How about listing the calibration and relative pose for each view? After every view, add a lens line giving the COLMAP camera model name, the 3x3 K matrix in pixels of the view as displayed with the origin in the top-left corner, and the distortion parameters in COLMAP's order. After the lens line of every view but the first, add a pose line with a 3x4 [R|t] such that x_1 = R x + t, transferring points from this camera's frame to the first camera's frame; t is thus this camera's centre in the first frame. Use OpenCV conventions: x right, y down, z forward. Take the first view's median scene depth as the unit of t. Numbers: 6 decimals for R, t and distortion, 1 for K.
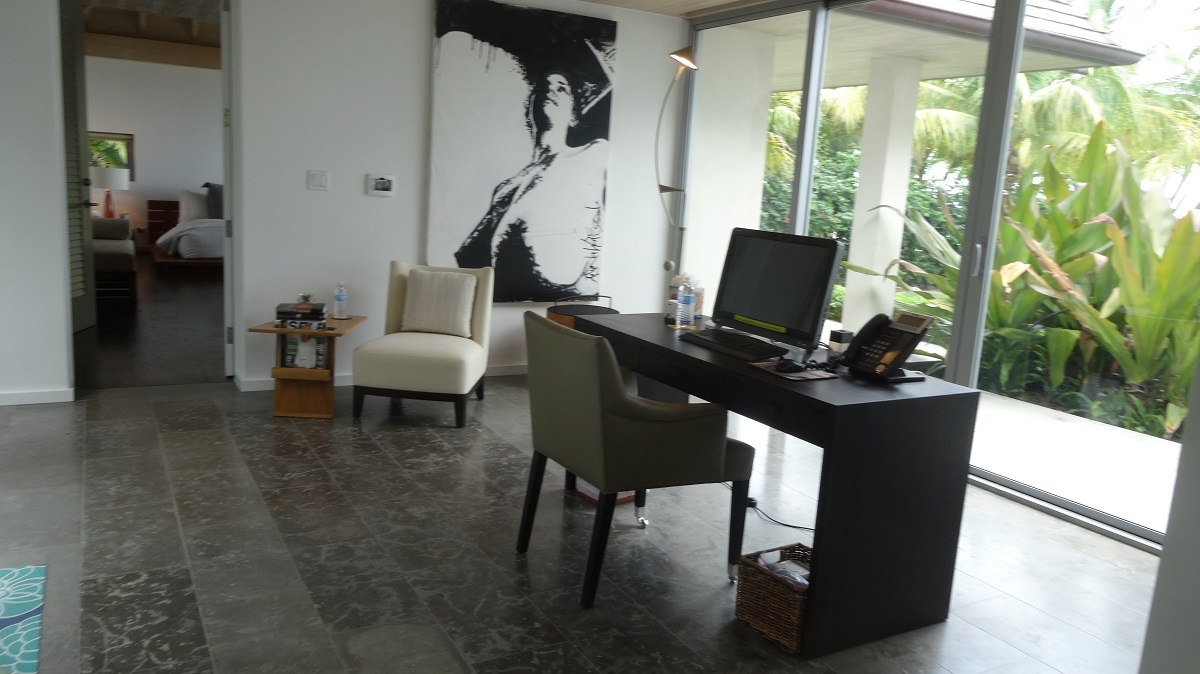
lens RADIAL K [[886.7, 0, 603.8], [0, 886.7, 339.4], [0, 0, 1]] dist [-0.005790, 0.004582]
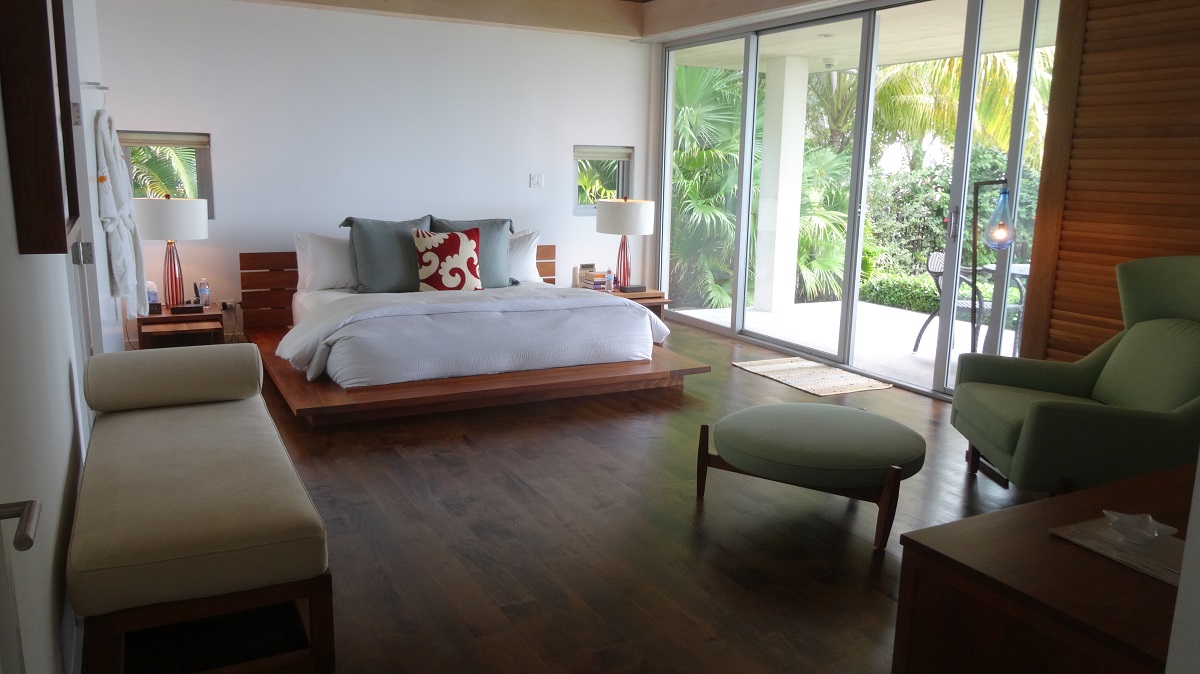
lens RADIAL K [[886.7, 0, 597.3], [0, 886.7, 333.9], [0, 0, 1]] dist [-0.005790, 0.004582]
pose [[0.998879, -0.034775, -0.032113, -0.284248], [0.034938, 0.999379, 0.004522, -0.104259], [0.031936, -0.005638, 0.999474, 0.470375]]
